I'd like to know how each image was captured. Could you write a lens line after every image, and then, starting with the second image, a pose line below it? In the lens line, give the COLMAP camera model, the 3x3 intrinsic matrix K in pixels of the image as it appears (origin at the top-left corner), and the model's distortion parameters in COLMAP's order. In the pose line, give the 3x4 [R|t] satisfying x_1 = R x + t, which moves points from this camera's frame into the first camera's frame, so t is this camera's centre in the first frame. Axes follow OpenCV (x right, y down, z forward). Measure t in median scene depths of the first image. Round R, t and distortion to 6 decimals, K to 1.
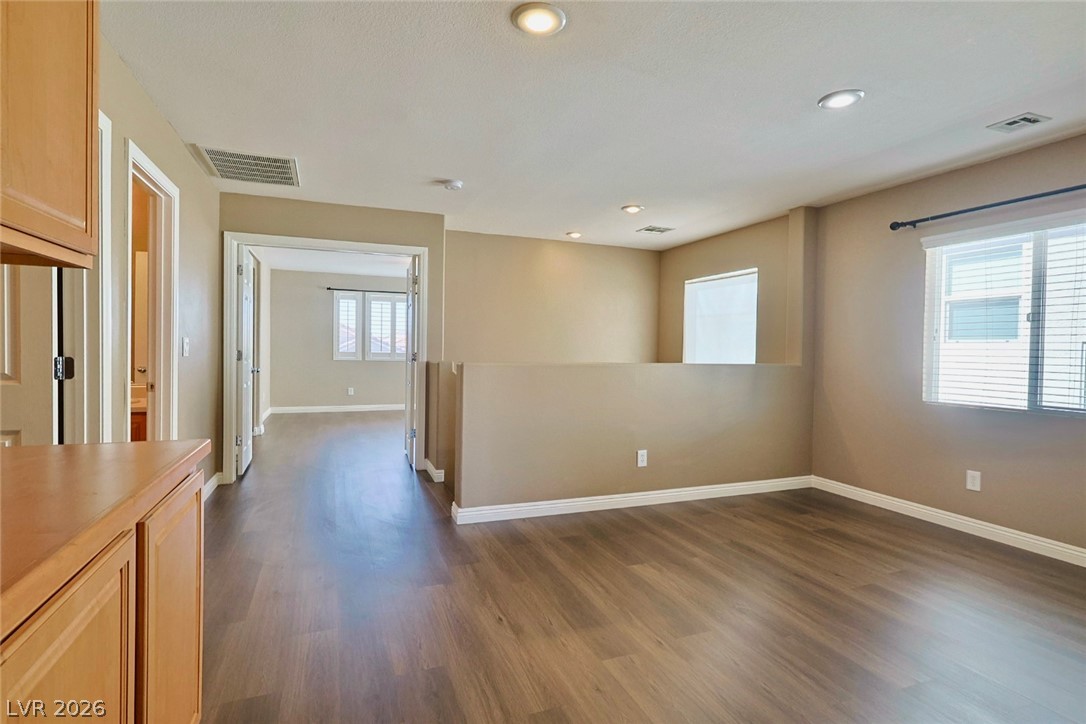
lens RADIAL K [[529.0, 0, 537.3], [0, 529.0, 358.9], [0, 0, 1]] dist [-0.002805, -0.001046]
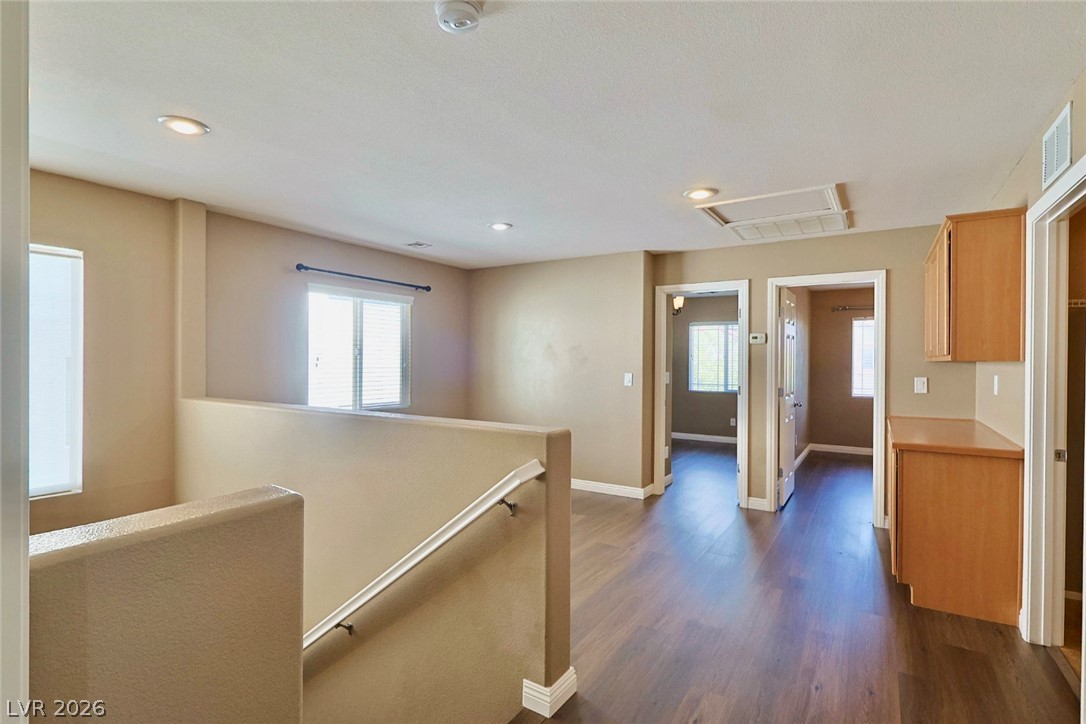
lens RADIAL K [[529.0, 0, 543.8], [0, 529.0, 361.4], [0, 0, 1]] dist [-0.002805, -0.001046]
pose [[-0.596617, -0.024535, 0.802151, -0.676629], [-0.003505, 0.999603, 0.027967, -0.099235], [-0.802519, 0.013874, -0.596466, 1.532150]]
